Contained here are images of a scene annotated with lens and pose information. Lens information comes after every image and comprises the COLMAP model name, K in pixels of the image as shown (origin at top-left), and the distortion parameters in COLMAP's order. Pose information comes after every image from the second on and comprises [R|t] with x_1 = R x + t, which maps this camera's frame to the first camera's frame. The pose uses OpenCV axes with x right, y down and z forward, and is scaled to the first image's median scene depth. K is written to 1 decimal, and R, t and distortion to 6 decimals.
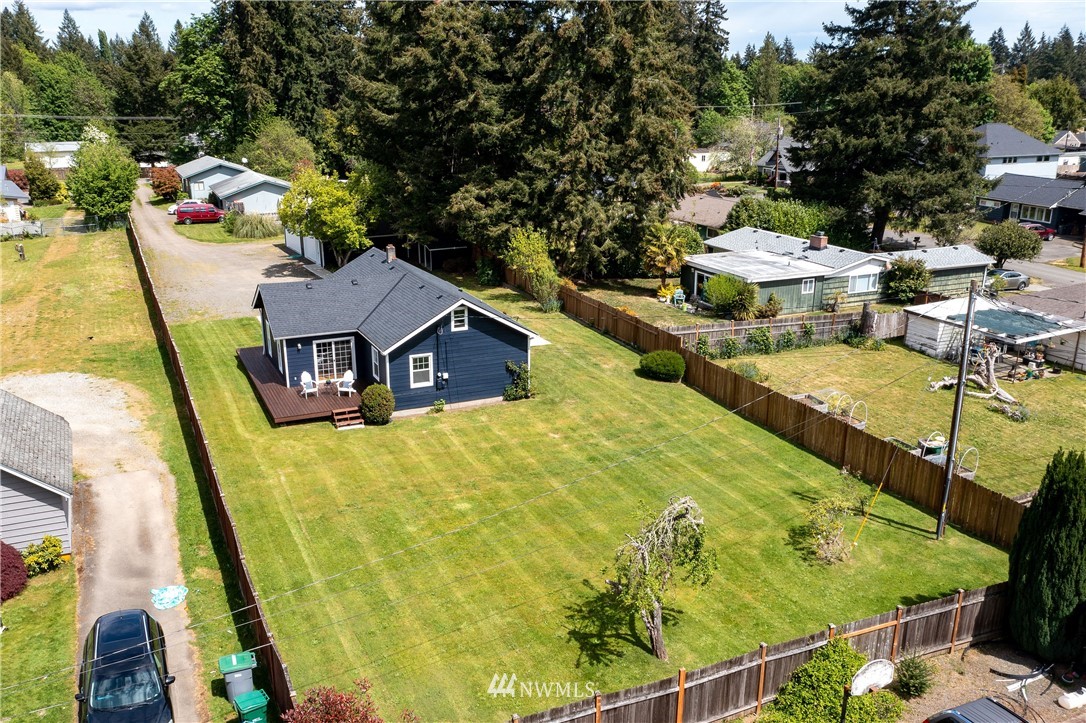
lens RADIAL K [[945.6, 0, 516.9], [0, 945.6, 391.4], [0, 0, 1]] dist [-0.012819, 0.004169]
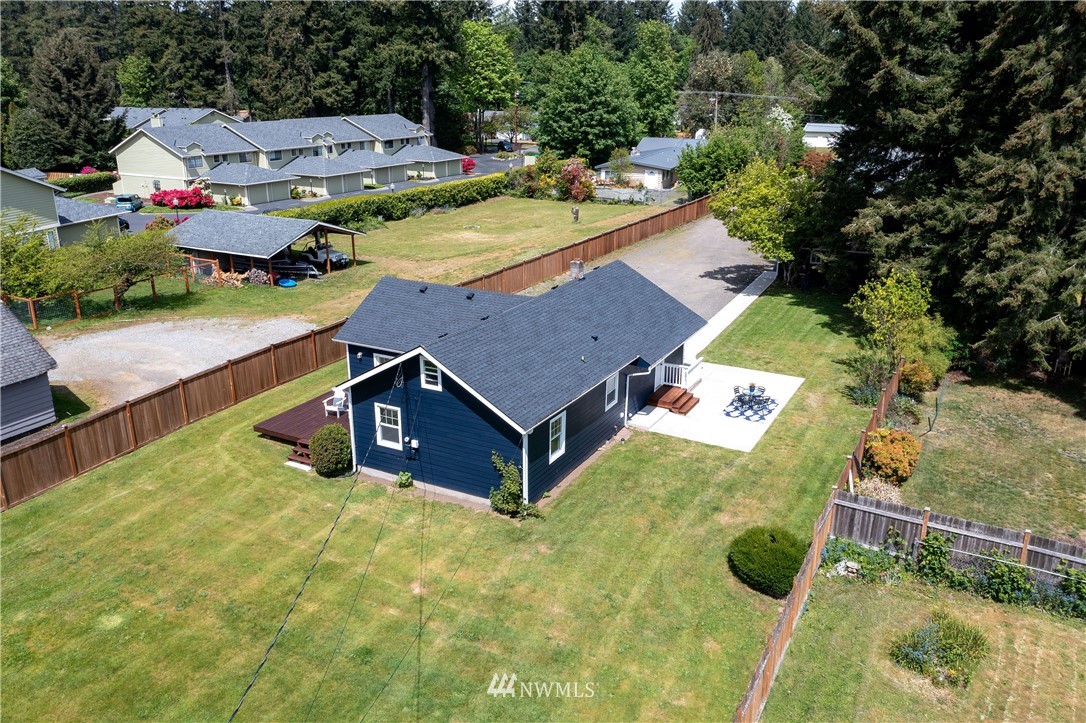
lens RADIAL K [[852.6, 0, 543.0], [0, 852.6, 361.5], [0, 0, 1]] dist [-0.014180, -0.001402]
pose [[0.611885, 0.254269, -0.748962, 0.387141], [-0.247375, 0.960935, 0.124133, -0.154267], [0.751267, 0.109319, 0.650882, 0.541859]]
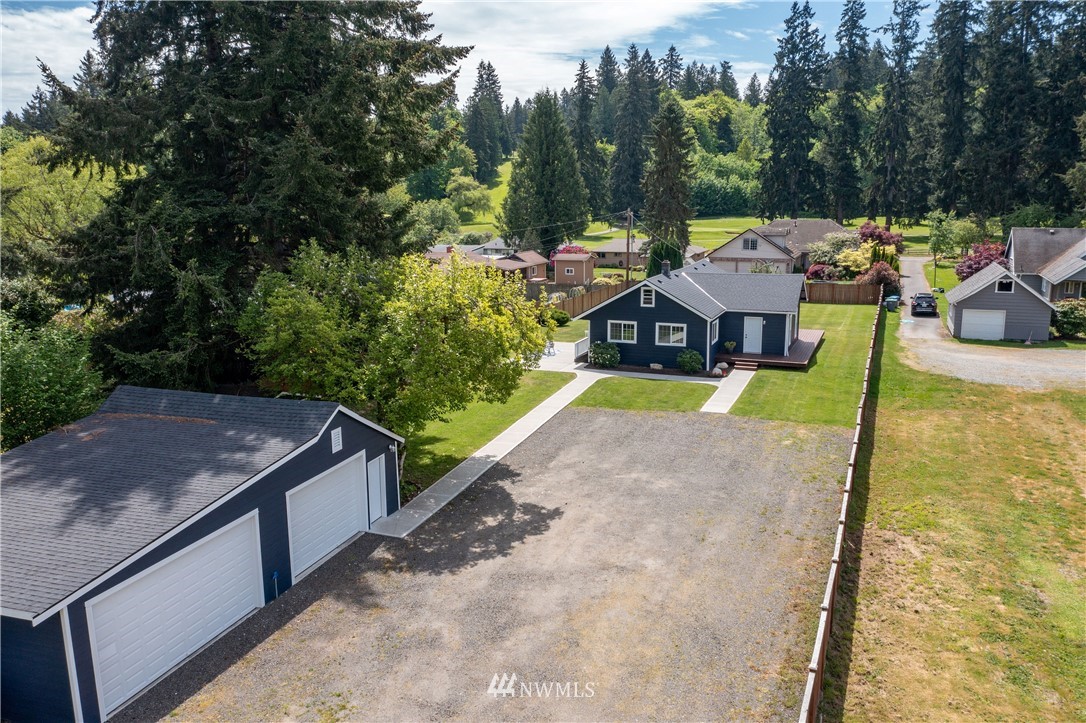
lens RADIAL K [[852.6, 0, 543.0], [0, 852.6, 361.5], [0, 0, 1]] dist [-0.014180, -0.001402]
pose [[-0.699334, -0.135332, 0.701867, -0.739383], [0.230186, 0.886968, 0.400378, -0.476374], [-0.676718, 0.441557, -0.589135, 1.729848]]
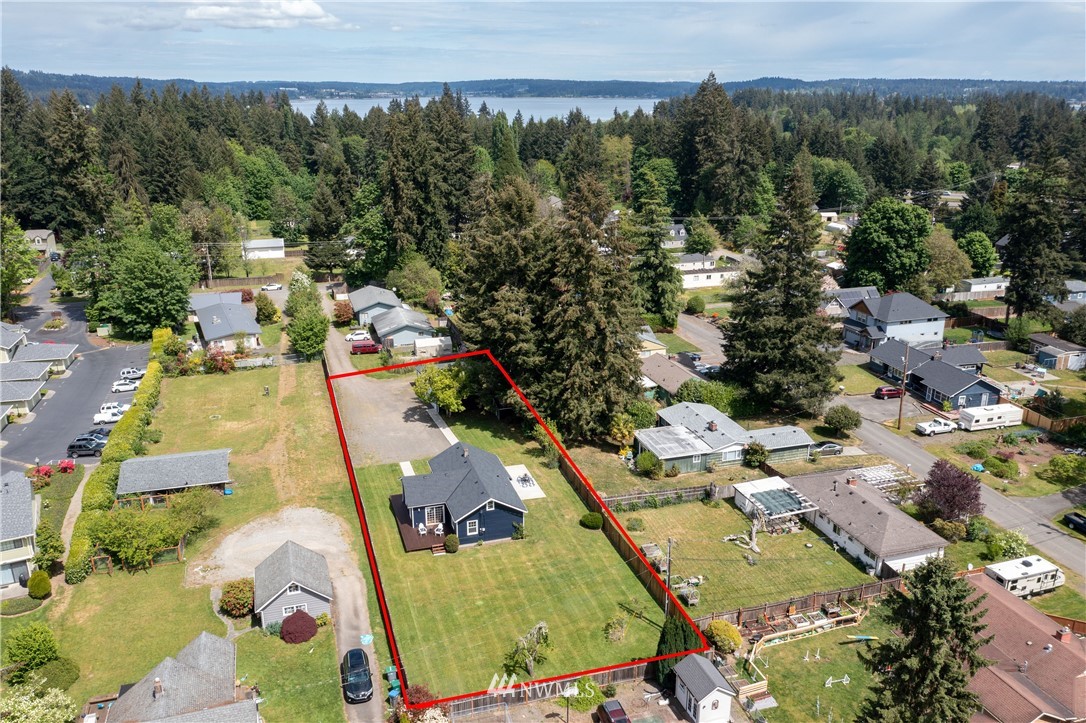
lens RADIAL K [[852.6, 0, 543.0], [0, 852.6, 361.5], [0, 0, 1]] dist [-0.014180, -0.001402]
pose [[0.994779, 0.039359, -0.094161, 0.196792], [-0.040207, 0.999166, -0.007125, -0.336371], [0.093802, 0.010874, 0.995531, -0.813242]]
